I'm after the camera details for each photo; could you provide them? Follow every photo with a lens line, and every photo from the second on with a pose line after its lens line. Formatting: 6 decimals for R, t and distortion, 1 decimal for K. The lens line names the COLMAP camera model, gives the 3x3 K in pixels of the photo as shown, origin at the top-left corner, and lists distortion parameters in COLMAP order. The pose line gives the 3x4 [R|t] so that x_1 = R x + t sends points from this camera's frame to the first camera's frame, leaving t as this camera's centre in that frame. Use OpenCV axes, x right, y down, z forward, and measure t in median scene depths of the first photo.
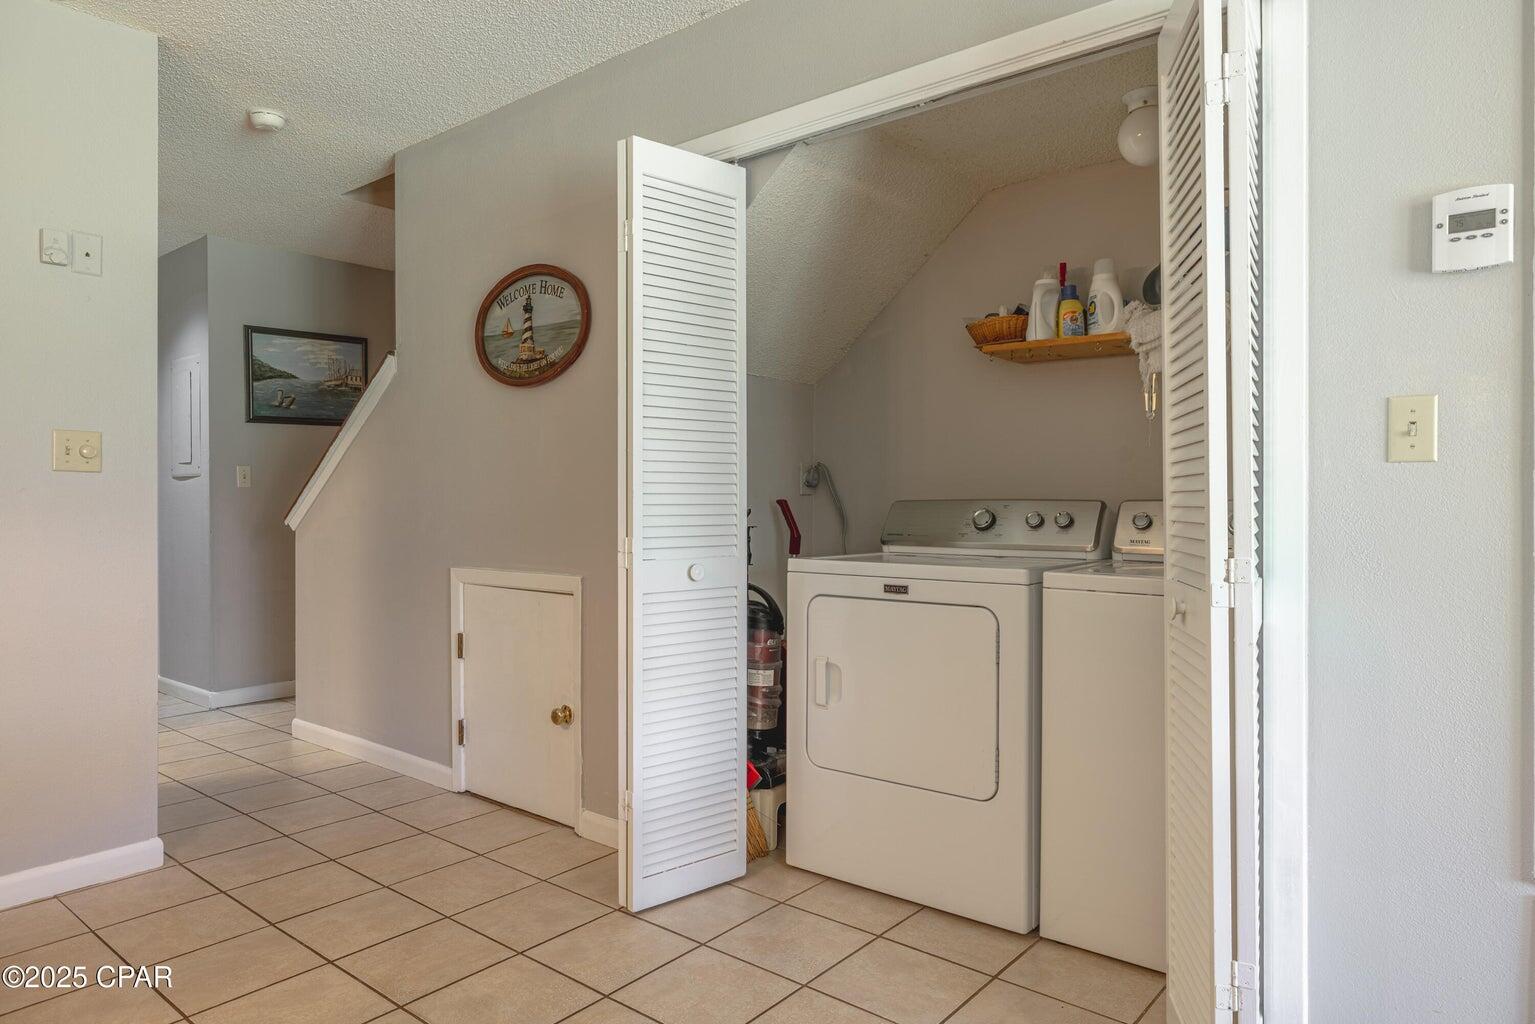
lens RADIAL K [[958.0, 0, 755.1], [0, 958.0, 505.5], [0, 0, 1]] dist [-0.006175, 0.000603]
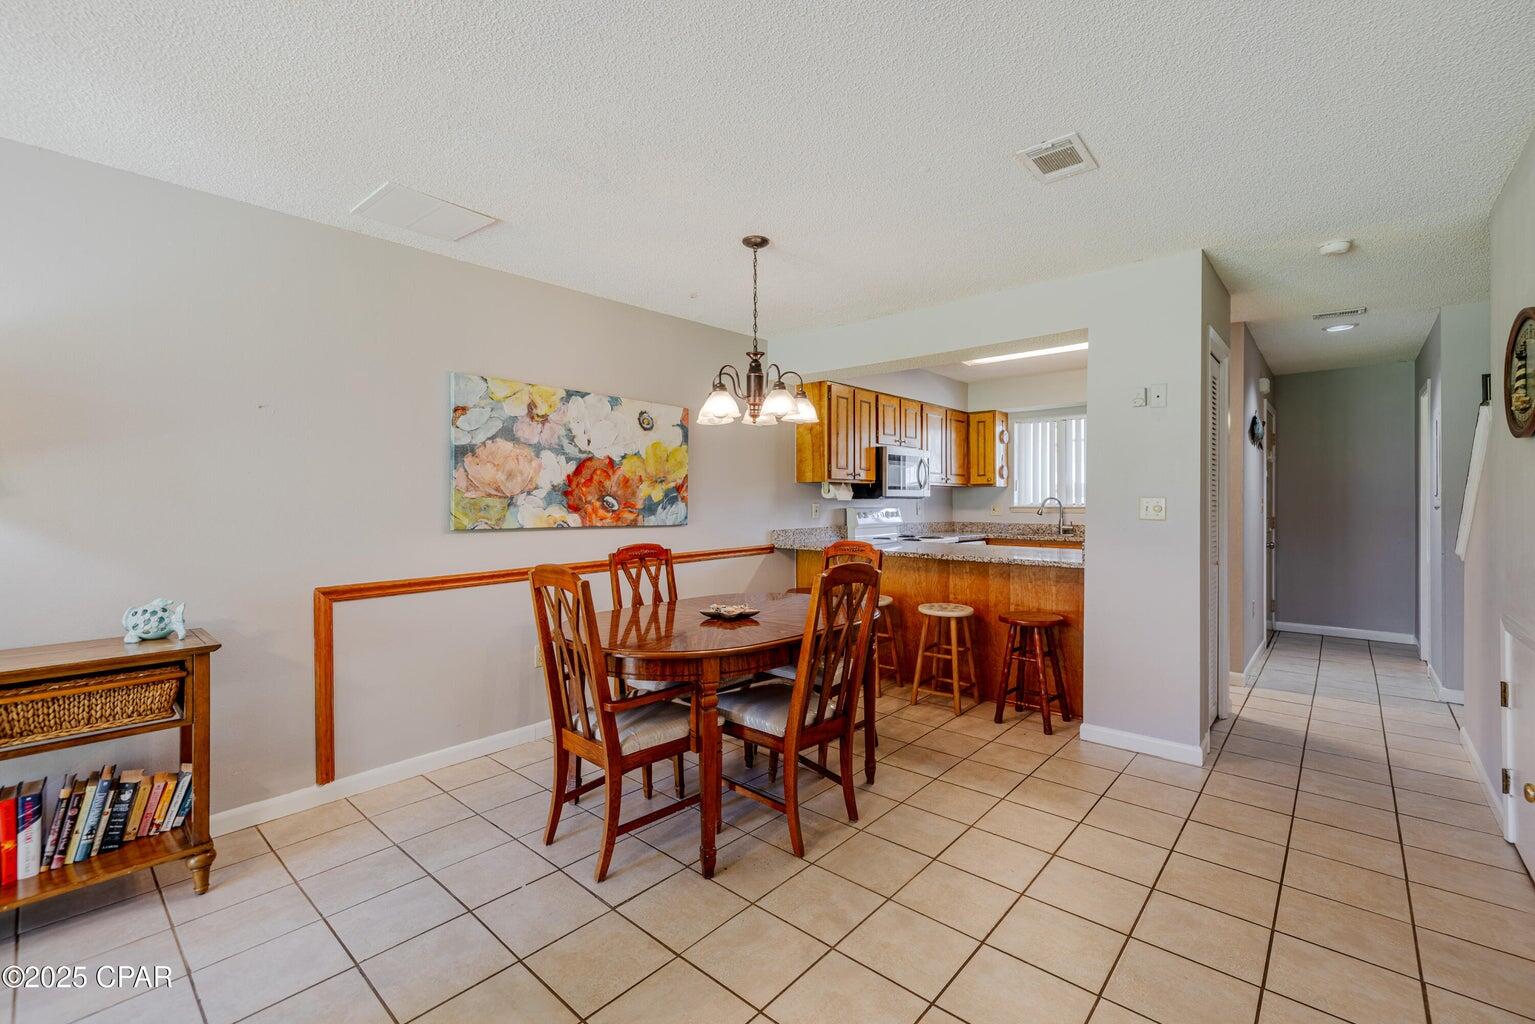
lens RADIAL K [[655.6, 0, 749.0], [0, 655.6, 500.6], [0, 0, 1]] dist [-0.001203, 0.000120]
pose [[-0.051104, 0.002930, -0.998689, 0.284198], [-0.002709, 0.999992, 0.003073, -0.038139], [0.998690, 0.002862, -0.051096, 0.165903]]
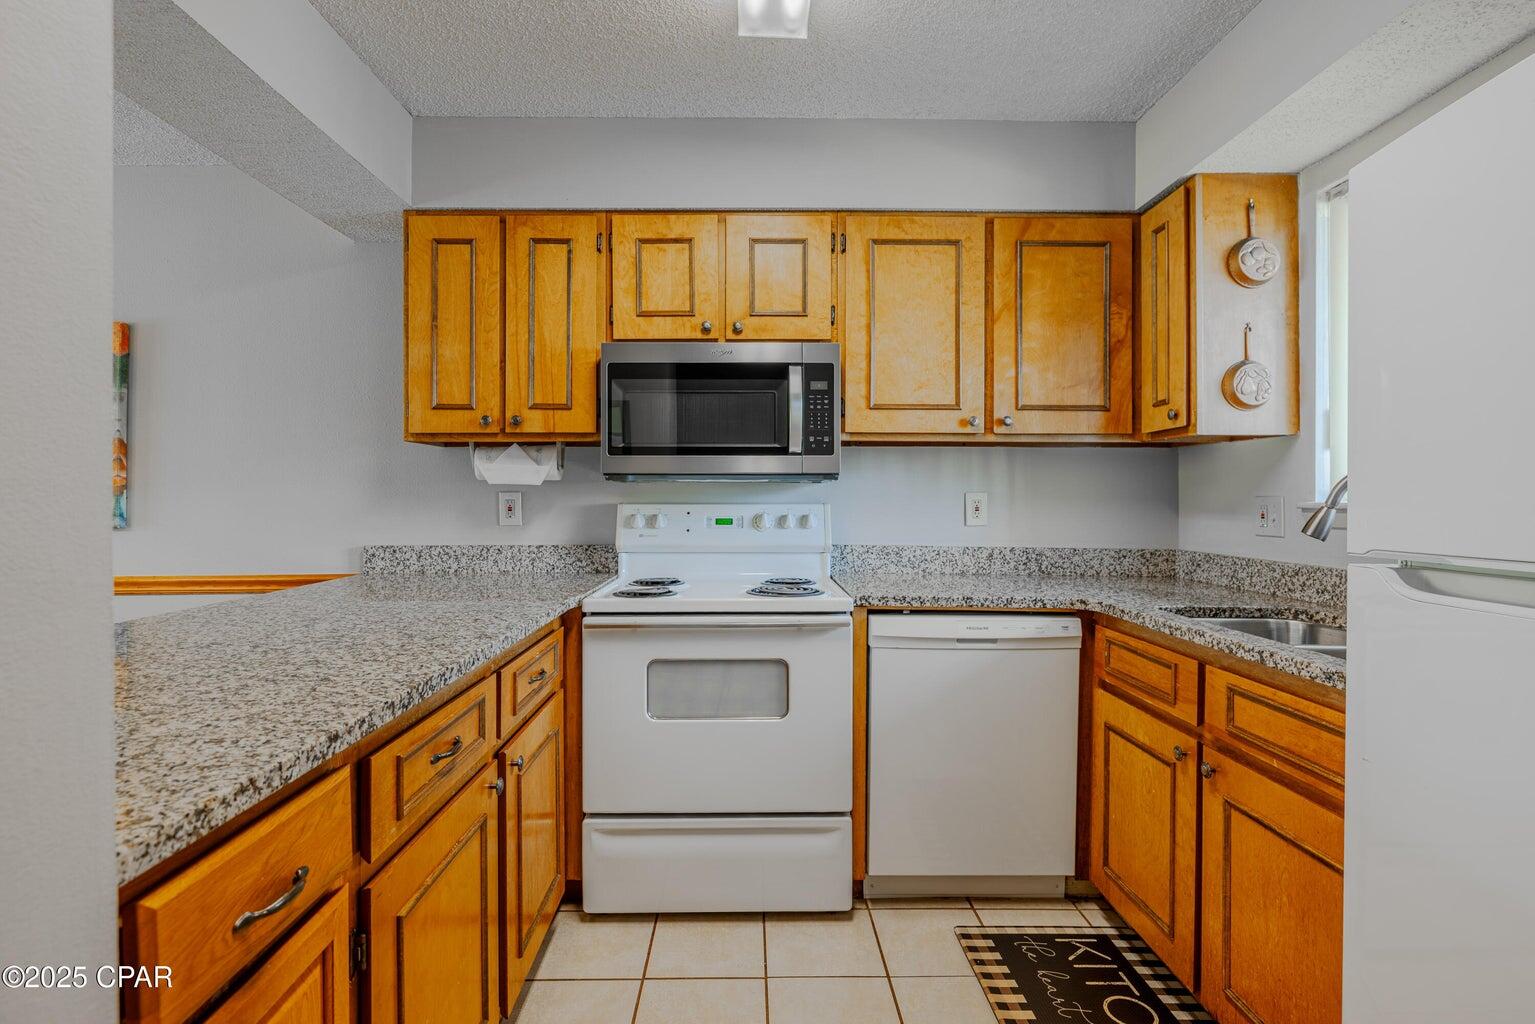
lens RADIAL K [[730.7, 0, 741.9], [0, 730.7, 502.8], [0, 0, 1]] dist [-0.003365, 0.000643]
pose [[-0.767219, 0.004096, -0.641372, -0.565427], [-0.001405, 0.999966, 0.008067, -0.027711], [0.641383, 0.007091, -0.767188, 0.741857]]
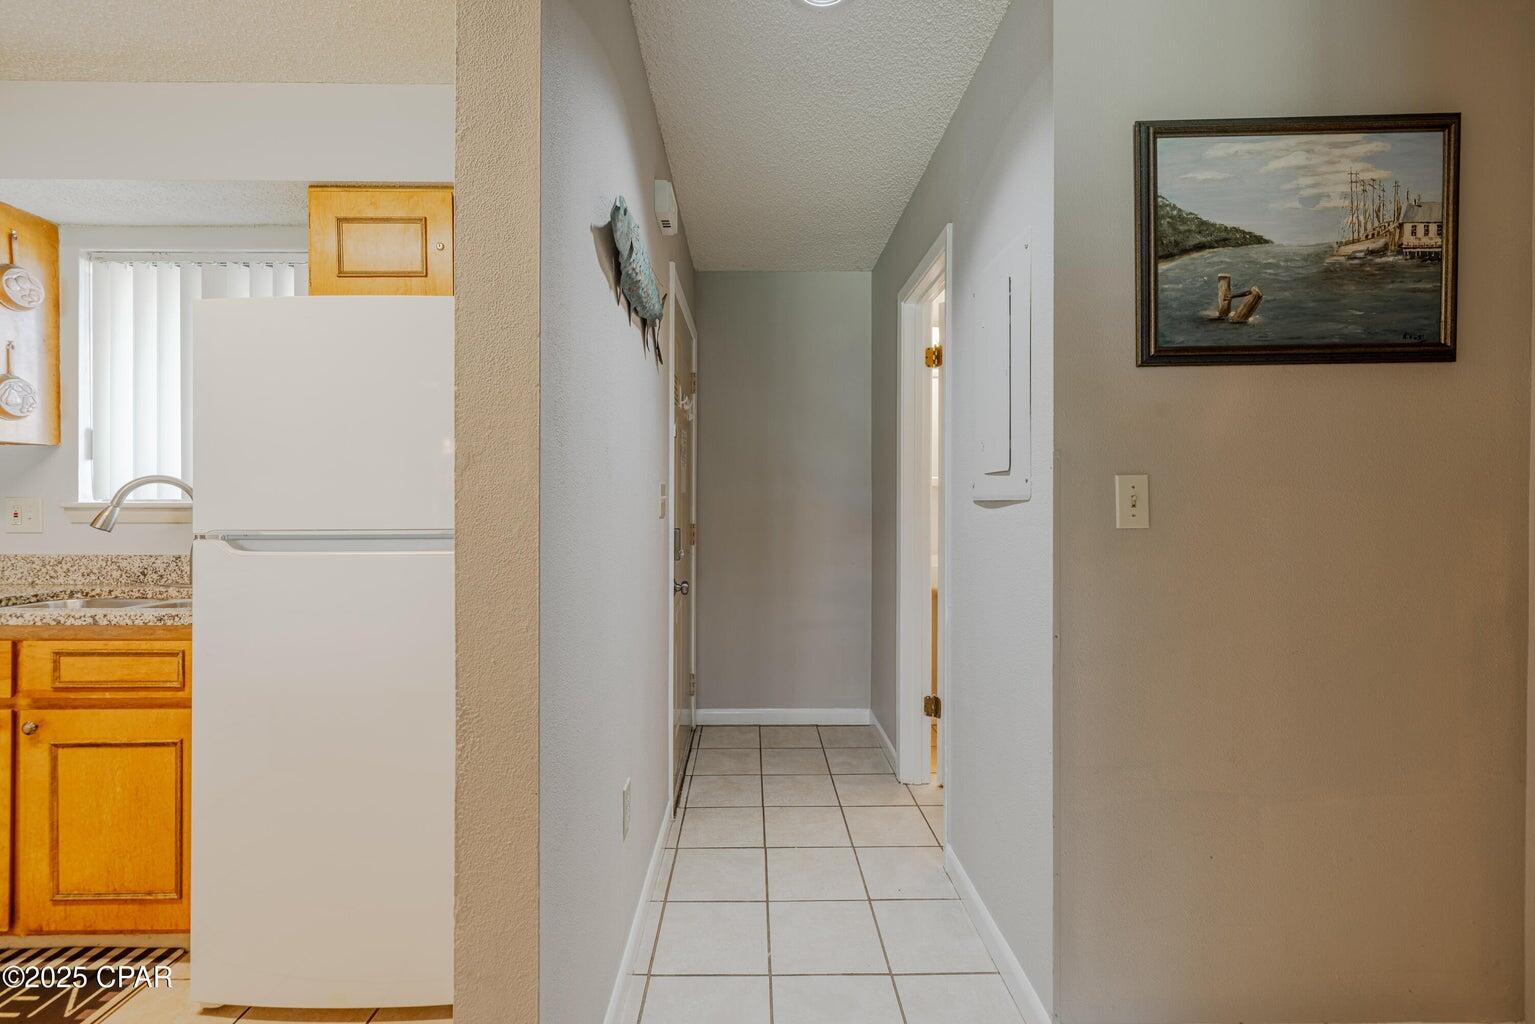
lens RADIAL K [[655.6, 0, 777.6], [0, 655.6, 500.8], [0, 0, 1]] dist [-0.001203, 0.000120]
pose [[0.662155, 0.003946, -0.749356, -0.421354], [-0.006357, 0.999980, -0.000352, -0.029191], [0.749340, 0.004996, 0.662167, 0.696543]]
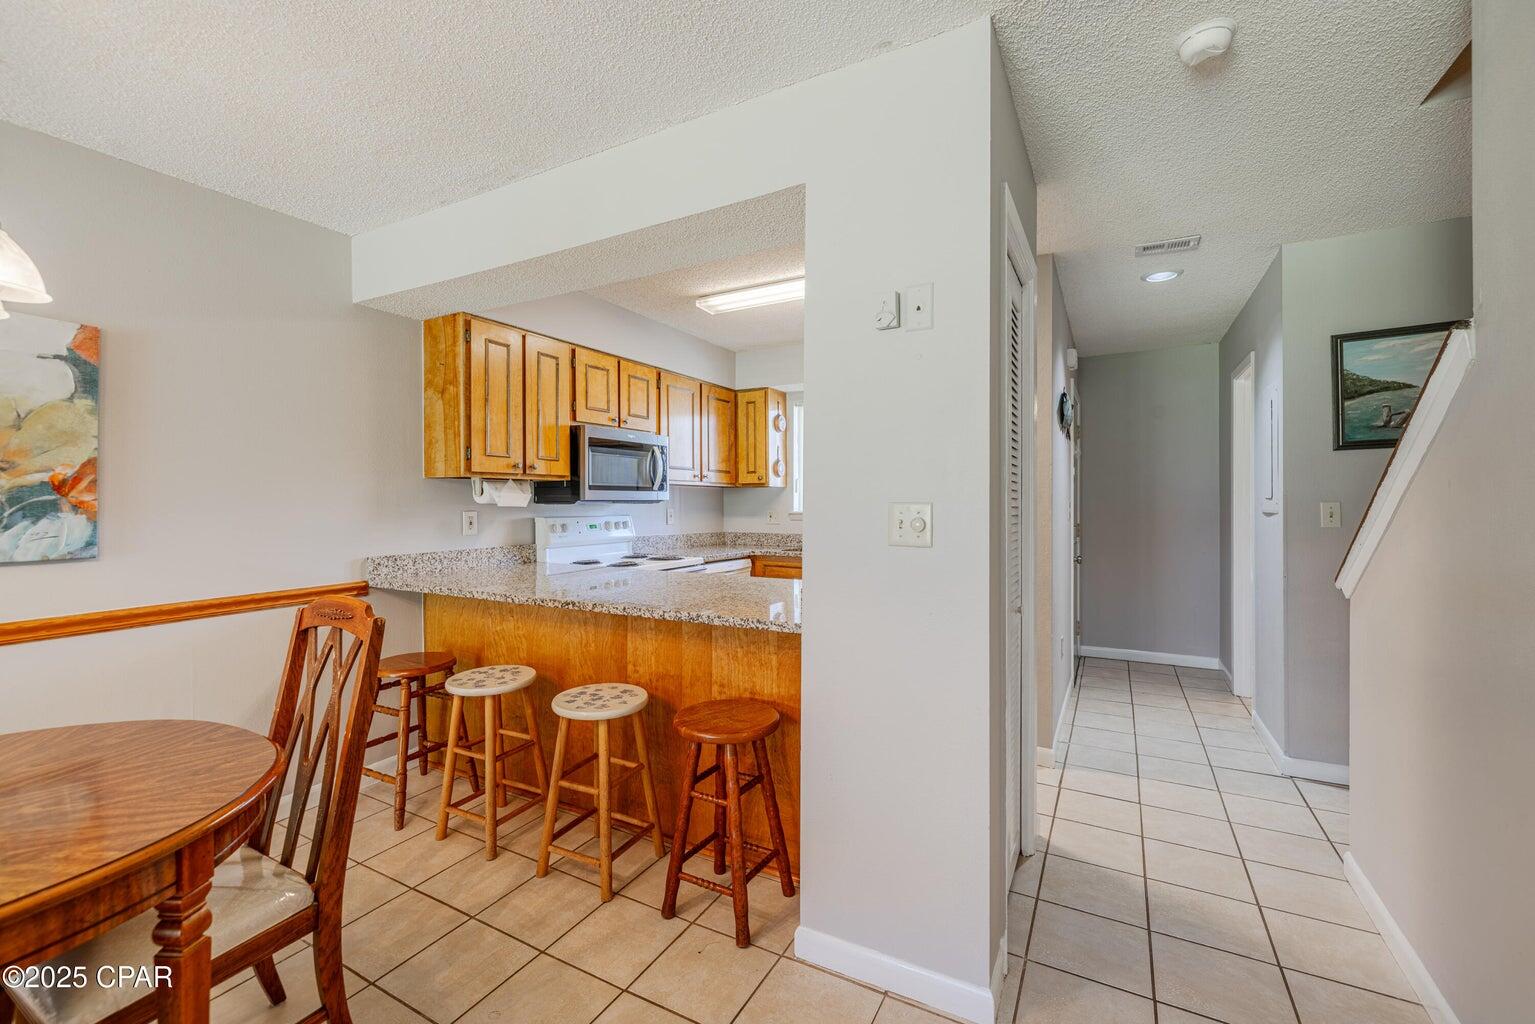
lens RADIAL K [[655.6, 0, 762.7], [0, 655.6, 503.6], [0, 0, 1]] dist [-0.001203, 0.000120]
pose [[0.190891, 0.003431, -0.981605, -0.058842], [-0.000373, 0.999994, 0.003423, -0.041148], [0.981611, -0.000288, 0.190891, 0.388102]]
